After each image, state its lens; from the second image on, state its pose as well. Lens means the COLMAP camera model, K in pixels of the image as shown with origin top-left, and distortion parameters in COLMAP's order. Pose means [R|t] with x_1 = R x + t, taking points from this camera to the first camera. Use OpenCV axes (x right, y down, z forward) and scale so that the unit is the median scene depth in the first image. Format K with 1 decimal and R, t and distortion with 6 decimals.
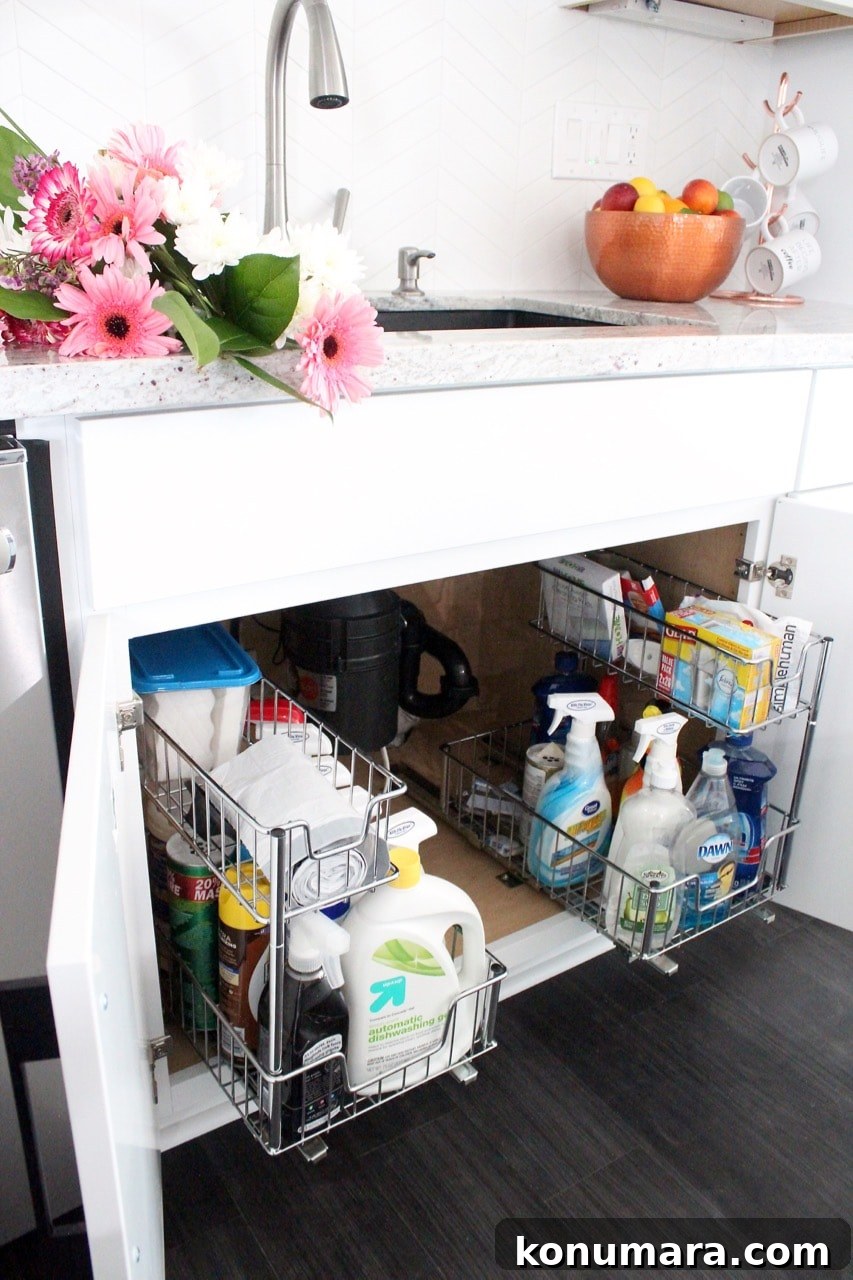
lens RADIAL K [[1081.1, 0, 426.5], [0, 1081.1, 640.0], [0, 0, 1]] dist [-0.077078, 0.001782]
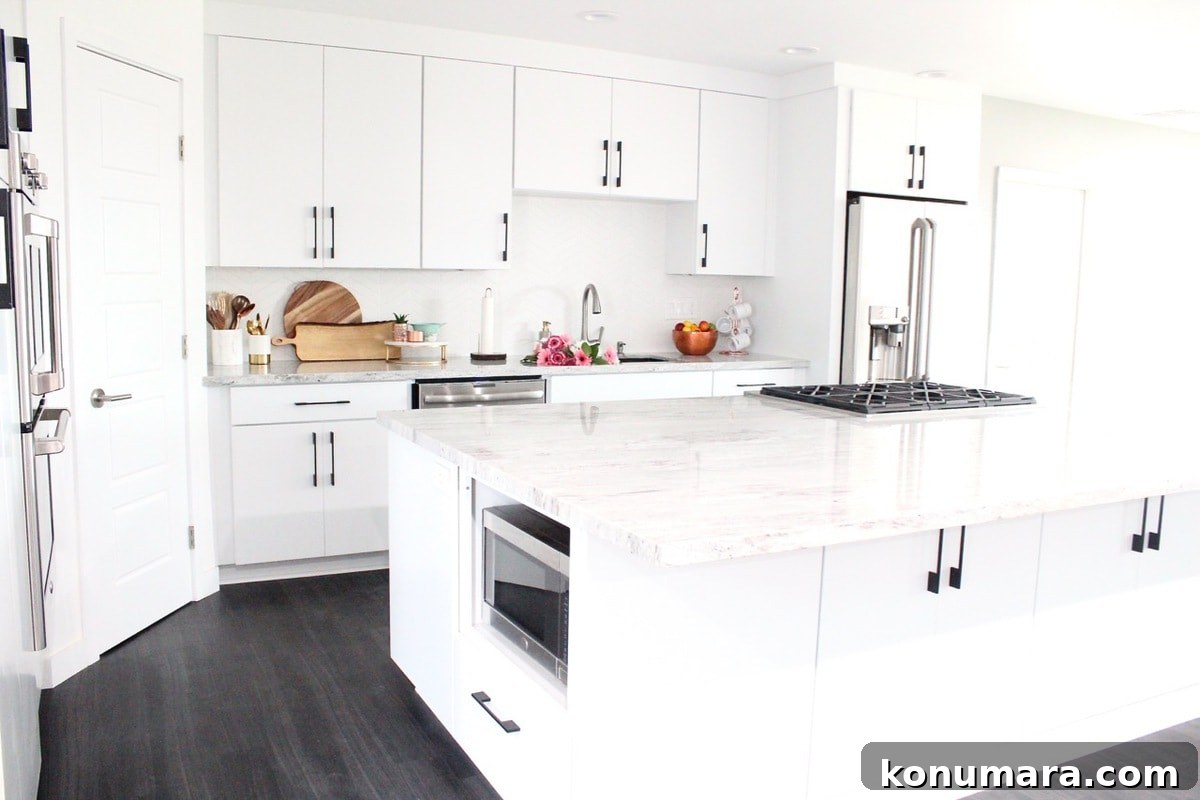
lens RADIAL K [[1013.5, 0, 600.0], [0, 1013.5, 400.0], [0, 0, 1]] dist [-0.077078, 0.001782]
pose [[0.993164, -0.003541, -0.116672, 0.308421], [-0.026081, 0.967537, -0.251379, 0.677825], [0.113775, 0.252703, 0.960831, -2.215579]]
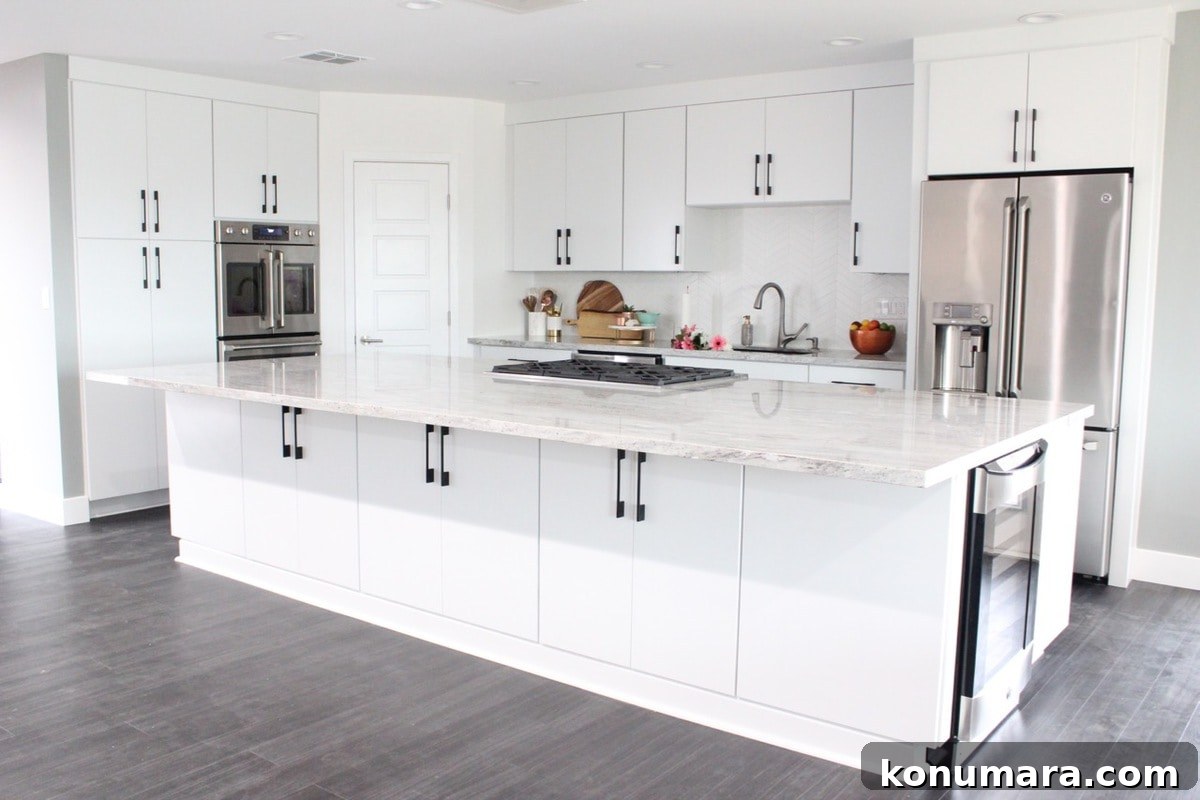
lens RADIAL K [[1013.5, 0, 600.0], [0, 1013.5, 400.0], [0, 0, 1]] dist [-0.077078, 0.001782]
pose [[0.339608, 0.080387, -0.937126, 3.064880], [-0.342919, 0.938344, -0.043780, 0.269345], [0.875827, 0.336226, 0.346235, -0.858951]]
